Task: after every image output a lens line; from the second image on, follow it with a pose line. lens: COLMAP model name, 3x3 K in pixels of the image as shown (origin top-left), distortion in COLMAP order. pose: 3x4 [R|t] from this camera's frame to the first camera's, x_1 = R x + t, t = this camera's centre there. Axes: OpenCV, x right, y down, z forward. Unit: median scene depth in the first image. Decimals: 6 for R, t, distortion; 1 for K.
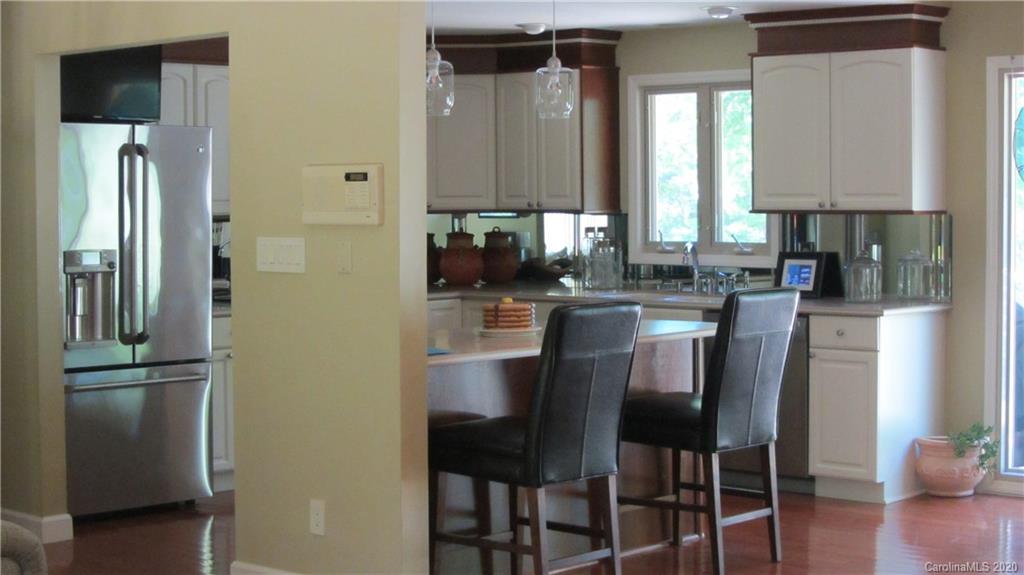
lens RADIAL K [[1797.0, 0, 511.0], [0, 1797.0, 285.9], [0, 0, 1]] dist [-0.092794, 0.000000]
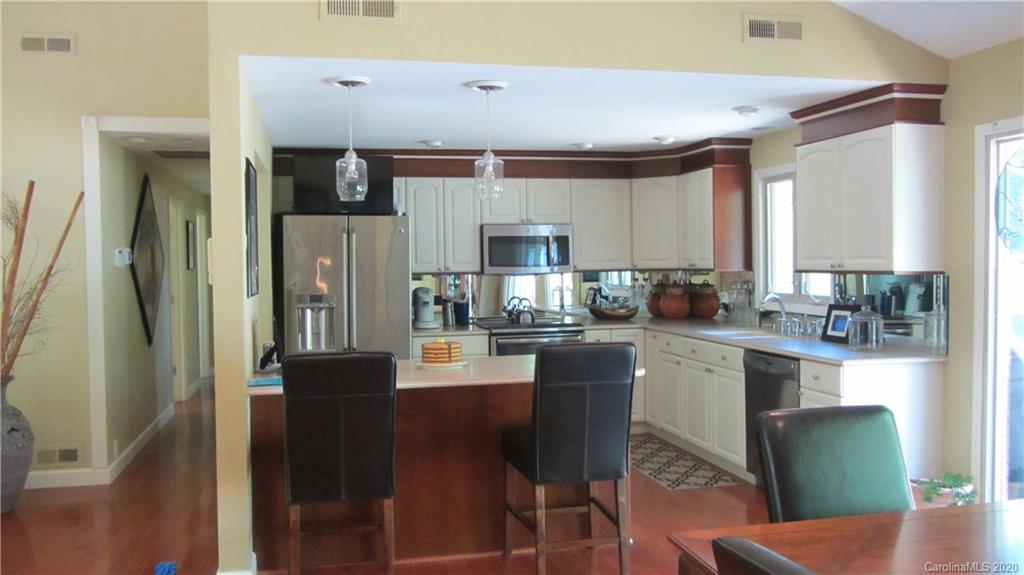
lens RADIAL K [[853.5, 0, 512.6], [0, 853.5, 290.8], [0, 0, 1]] dist [0.015144, 0.013739]
pose [[0.833661, 0.016931, -0.552017, 0.313166], [-0.023432, 0.999714, -0.004724, -0.021435], [0.551779, 0.016873, 0.833820, 0.416014]]
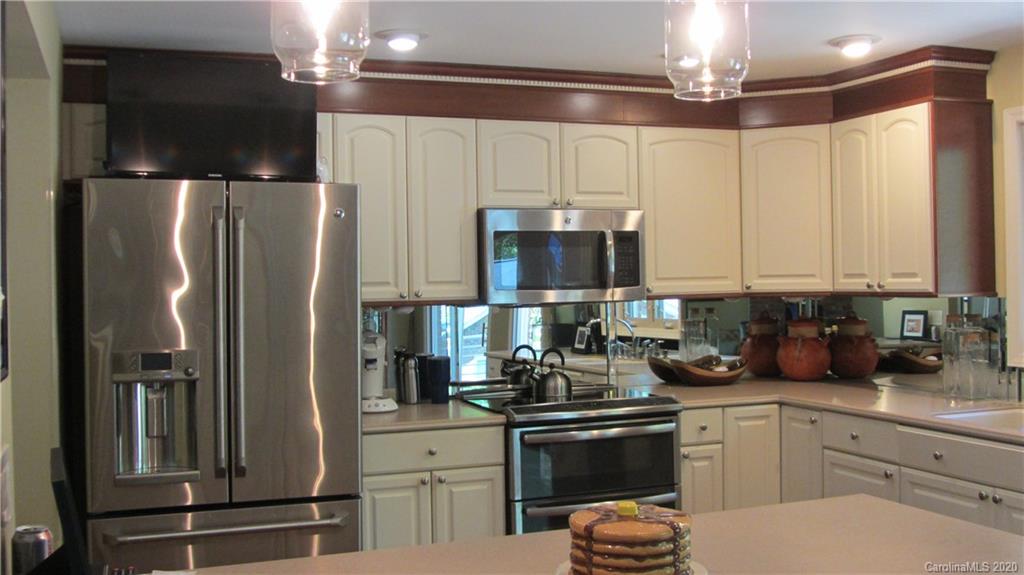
lens RADIAL K [[1043.3, 0, 515.4], [0, 1043.3, 290.5], [0, 0, 1]] dist [-0.043923, 0.000000]
pose [[0.902058, -0.001449, -0.431613, 0.077348], [-0.014833, 0.999300, -0.034354, -0.029844], [0.431361, 0.037391, 0.901404, 0.621310]]
